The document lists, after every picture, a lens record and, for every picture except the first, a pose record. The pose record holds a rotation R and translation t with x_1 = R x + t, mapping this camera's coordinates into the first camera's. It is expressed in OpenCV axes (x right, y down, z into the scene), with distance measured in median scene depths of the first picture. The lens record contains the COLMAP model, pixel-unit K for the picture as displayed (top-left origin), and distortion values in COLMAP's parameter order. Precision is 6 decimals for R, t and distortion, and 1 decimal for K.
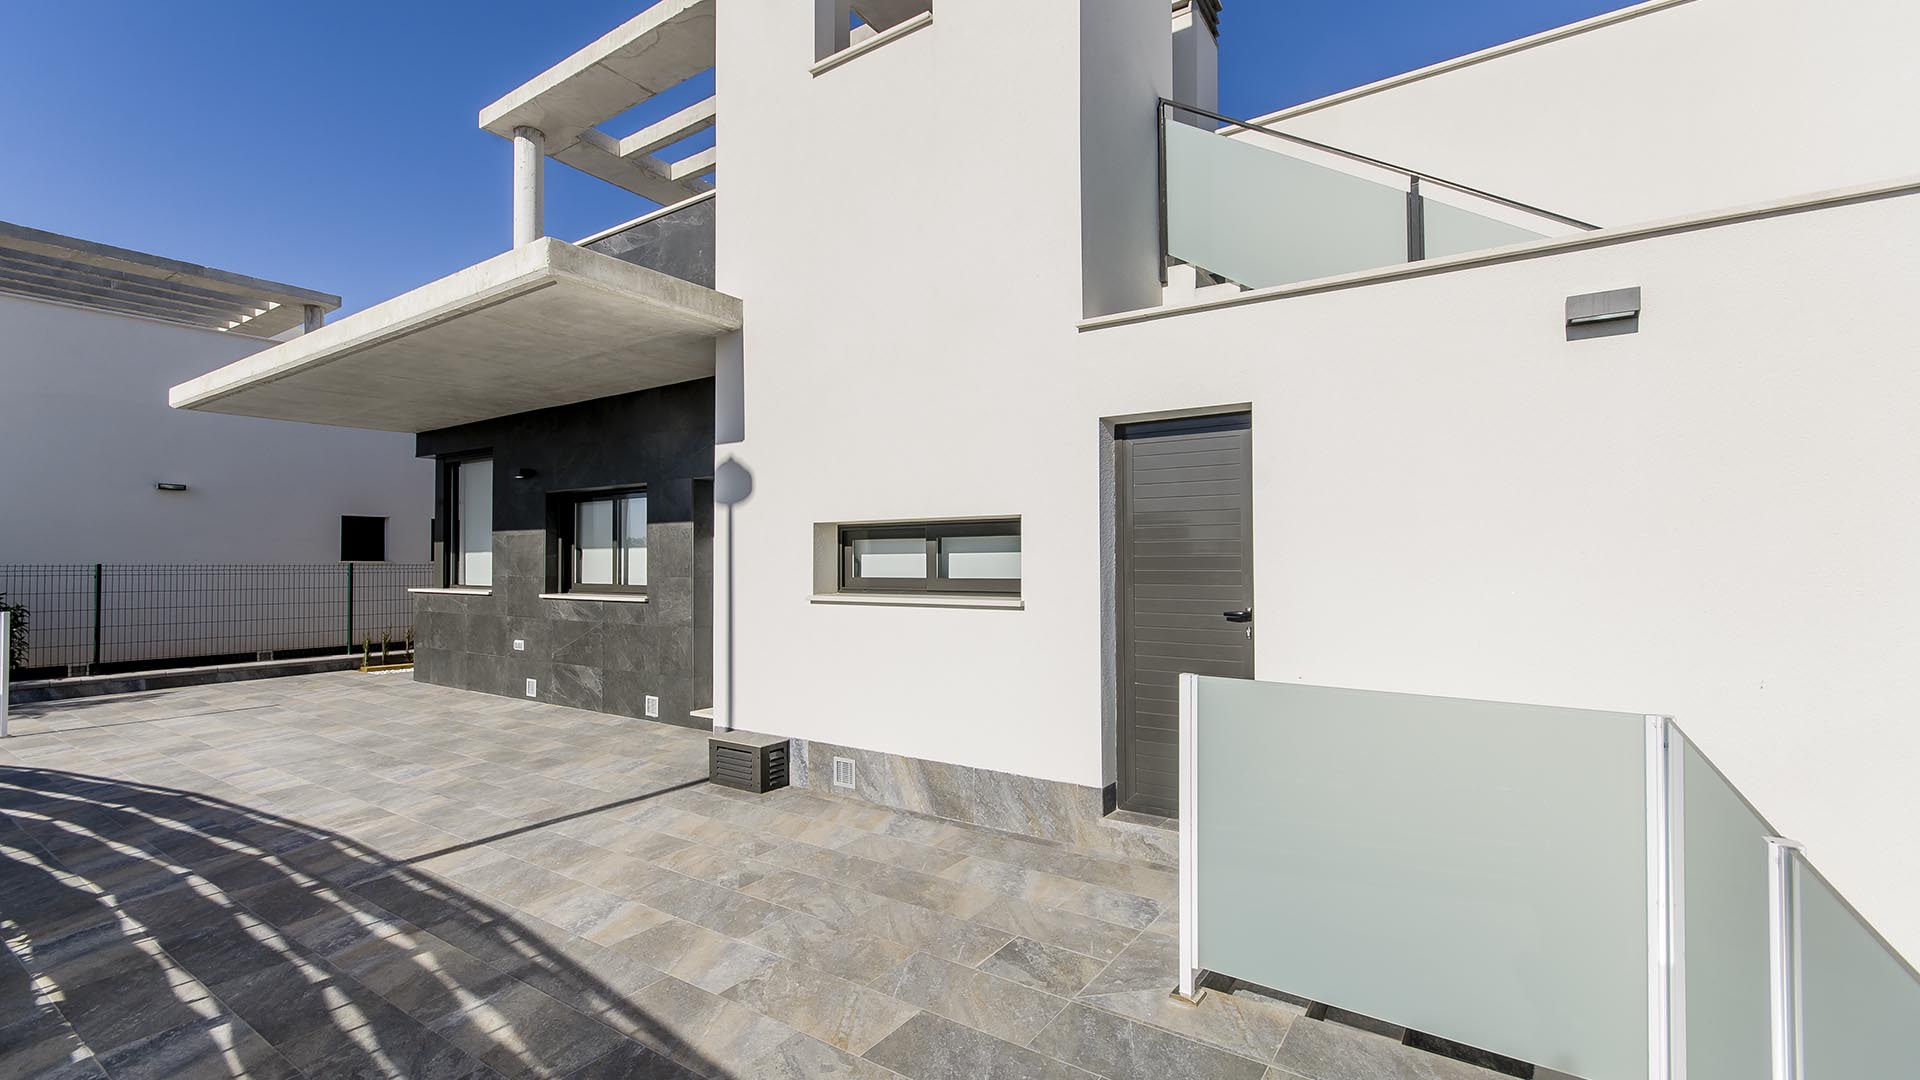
lens RADIAL K [[888.0, 0, 960.0], [0, 888.0, 540.0], [0, 0, 1]] dist [0.003788, 0.001352]
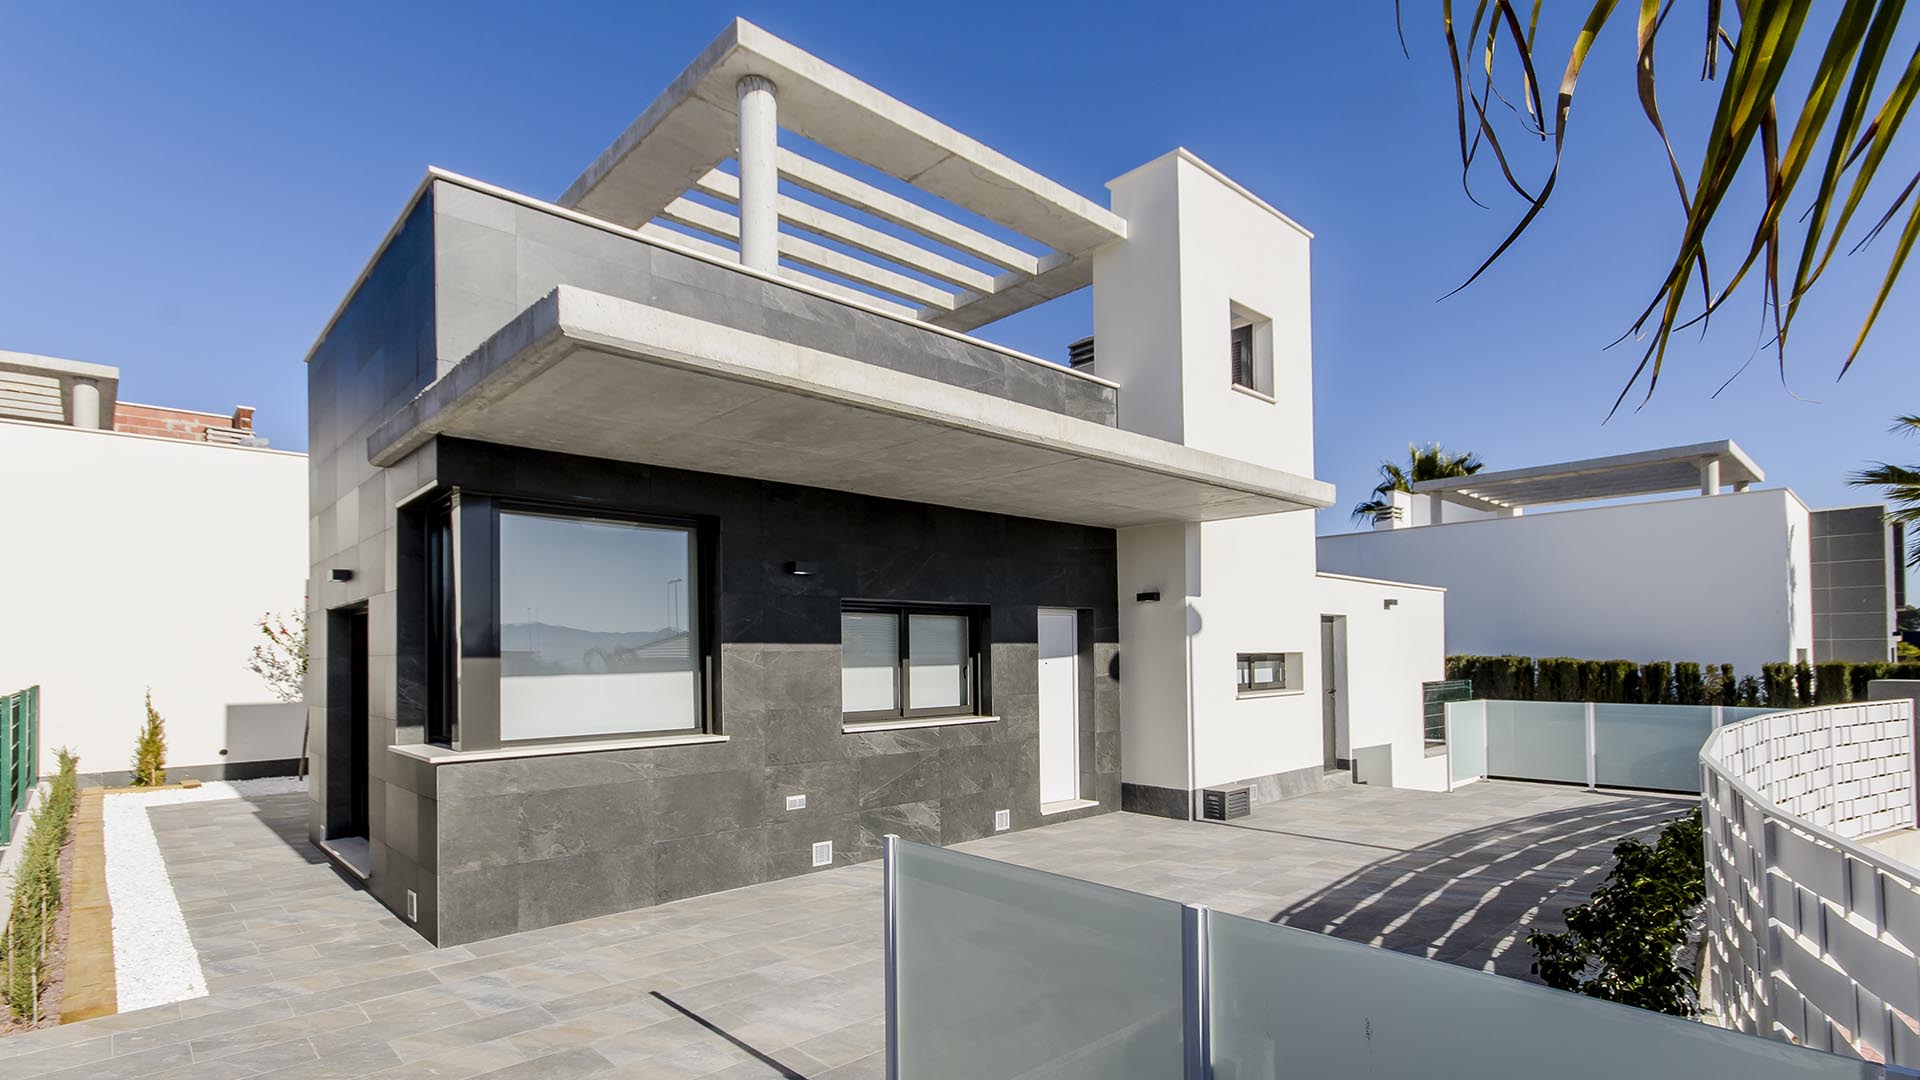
lens RADIAL K [[925.9, 0, 986.3], [0, 925.9, 649.9], [0, 0, 1]] dist [0.005286, -0.000324]
pose [[0.170433, 0.010848, 0.985309, -2.280285], [-0.010847, 0.999899, -0.009132, -0.003003], [-0.985310, -0.009131, 0.170534, 1.343368]]
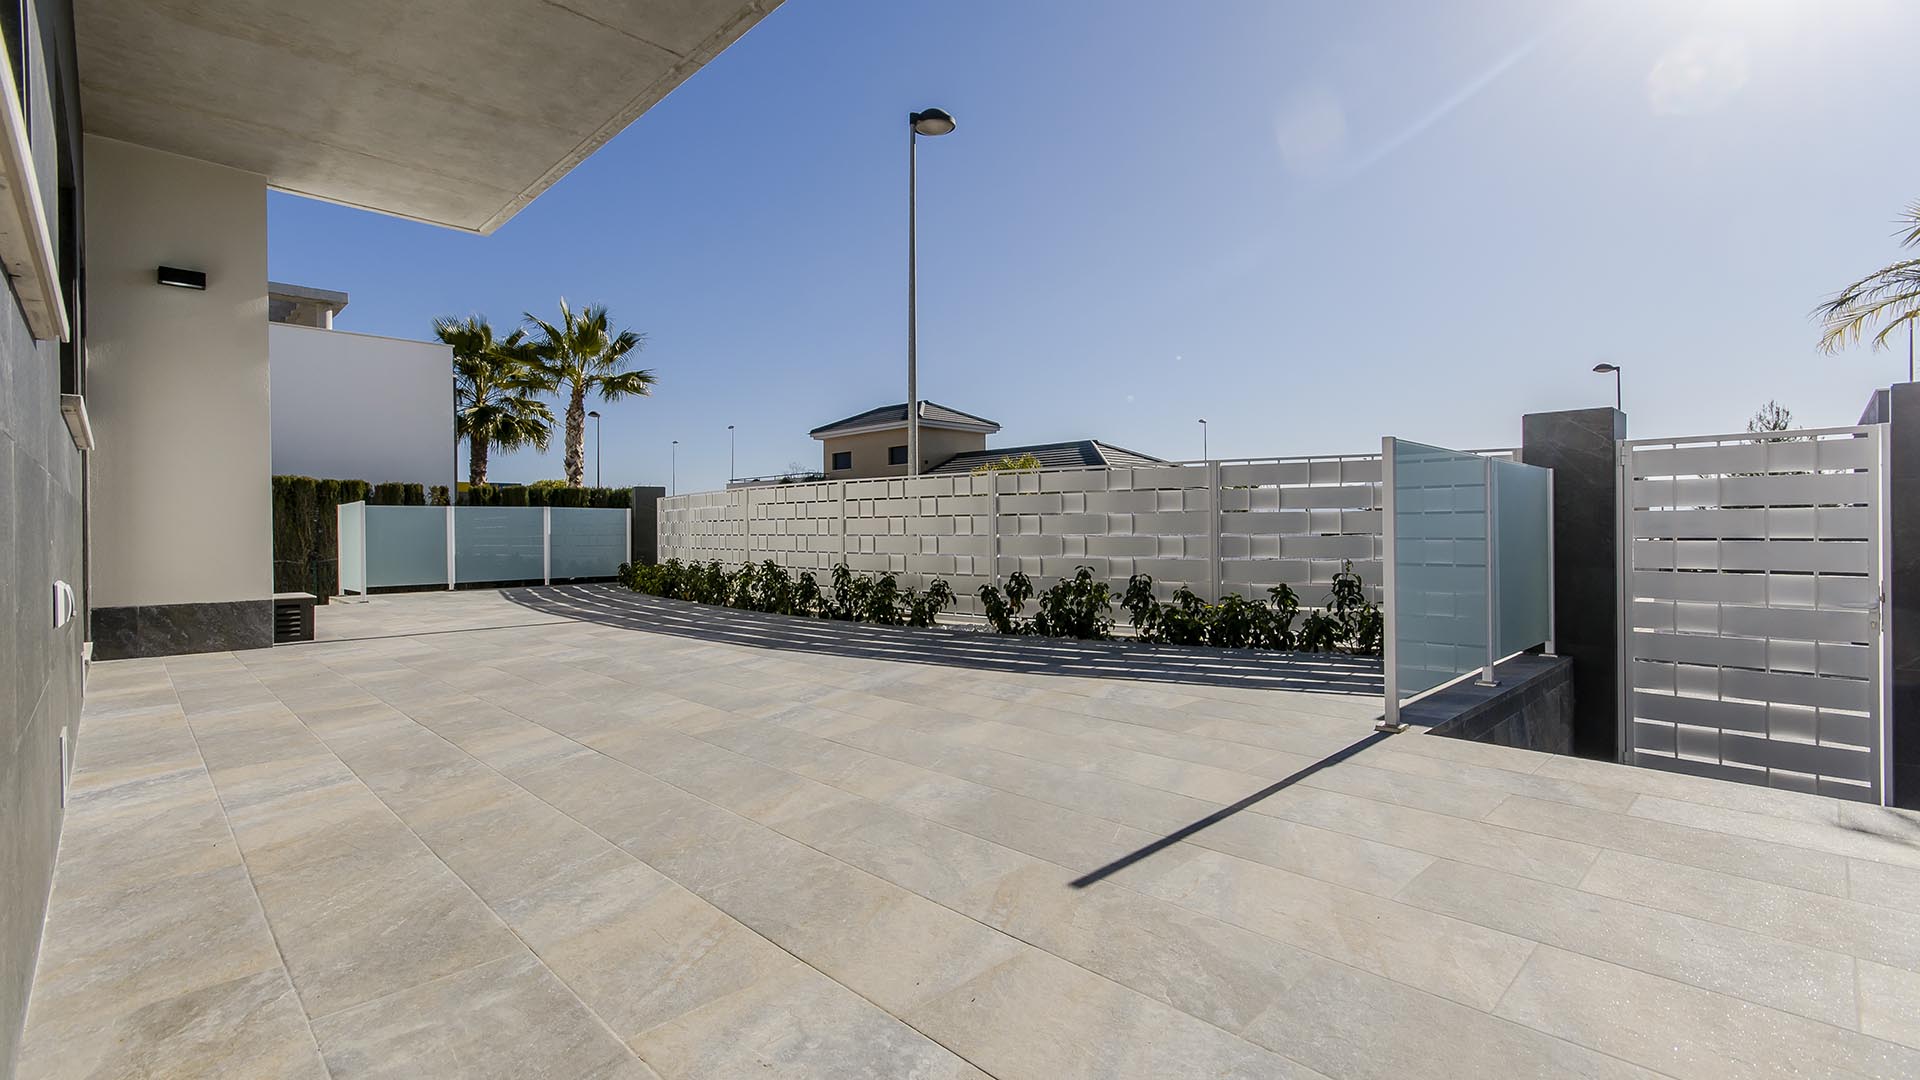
lens RADIAL K [[843.9, 0, 960.9], [0, 843.9, 521.5], [0, 0, 1]] dist [-0.001443, 0.000054]
pose [[-0.987800, 0.018046, 0.154681, -1.414401], [0.014629, 0.999624, -0.023196, 0.195871], [-0.155042, -0.020650, -0.987692, 2.194990]]
